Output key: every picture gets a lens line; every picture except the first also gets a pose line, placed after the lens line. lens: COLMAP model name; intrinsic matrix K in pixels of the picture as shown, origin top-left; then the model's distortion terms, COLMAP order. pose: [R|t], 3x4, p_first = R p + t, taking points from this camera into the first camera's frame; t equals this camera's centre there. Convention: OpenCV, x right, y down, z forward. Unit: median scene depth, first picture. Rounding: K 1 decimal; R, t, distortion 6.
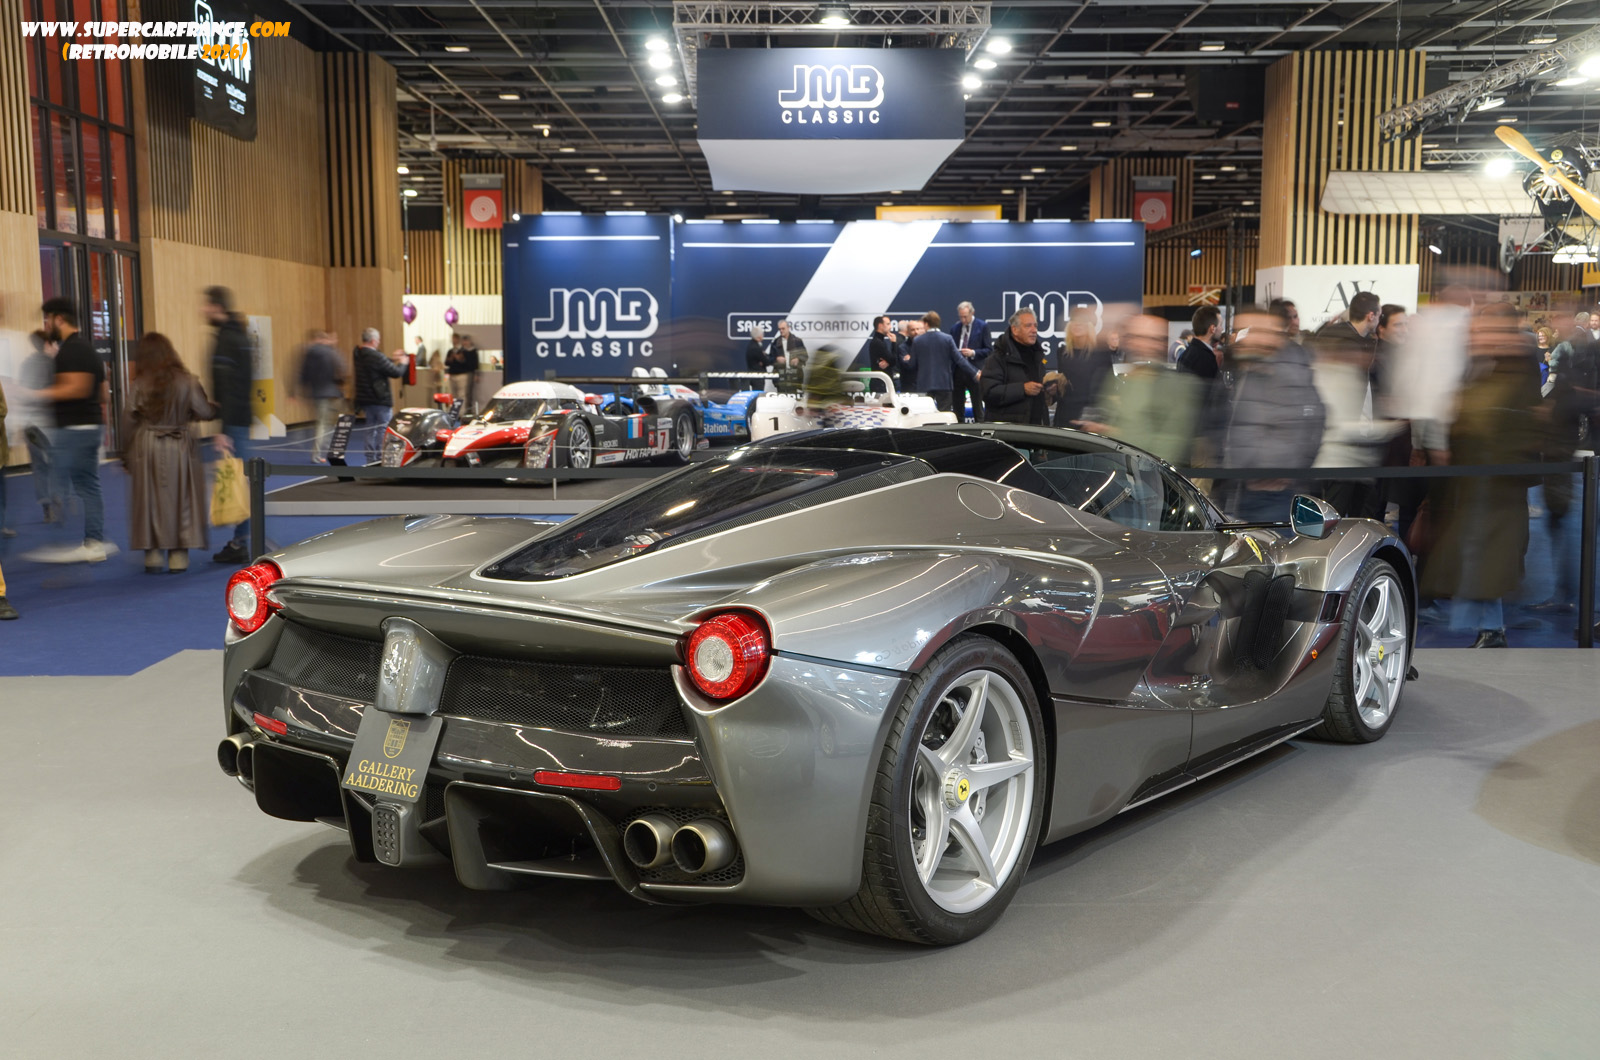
lens RADIAL K [[1752.1, 0, 800.0], [0, 1752.1, 530.0], [0, 0, 1]] dist [0.052876, 0.042446]
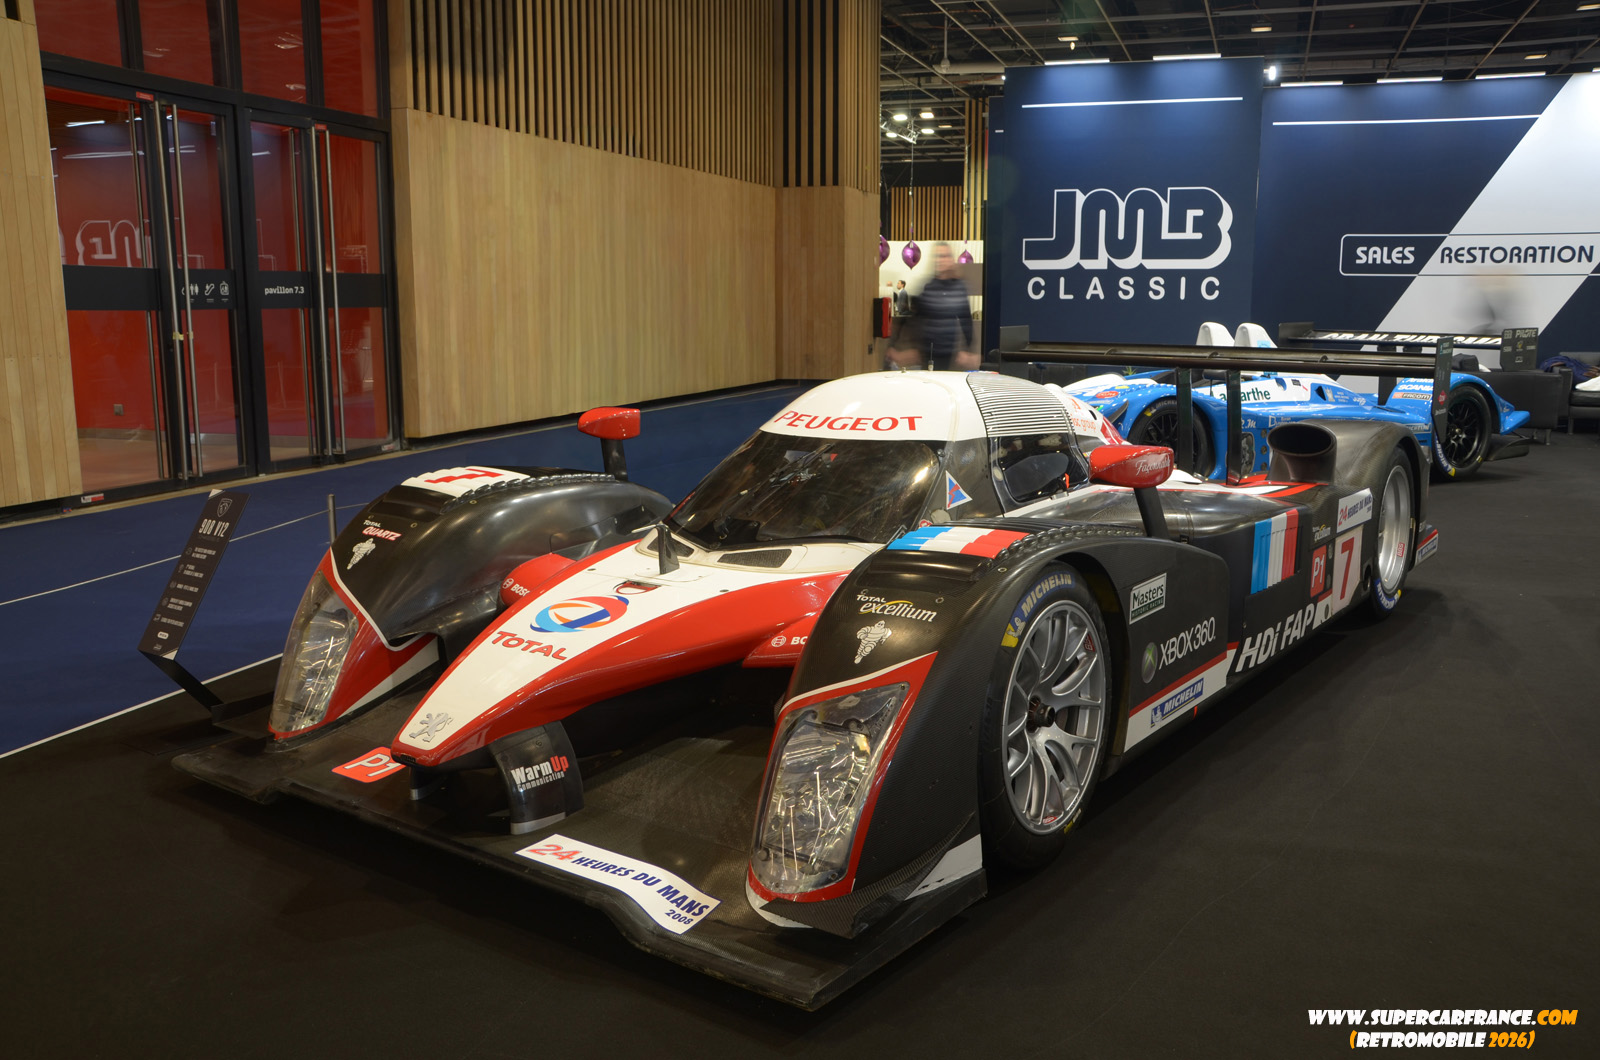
lens RADIAL K [[1390.7, 0, 767.7], [0, 1390.7, 535.5], [0, 0, 1]] dist [-0.131201, 0.148122]
pose [[0.935987, 0.061416, -0.346636, -0.061874], [-0.038711, 0.996649, 0.072056, -0.047571], [0.349900, -0.054024, 0.935228, 0.509430]]
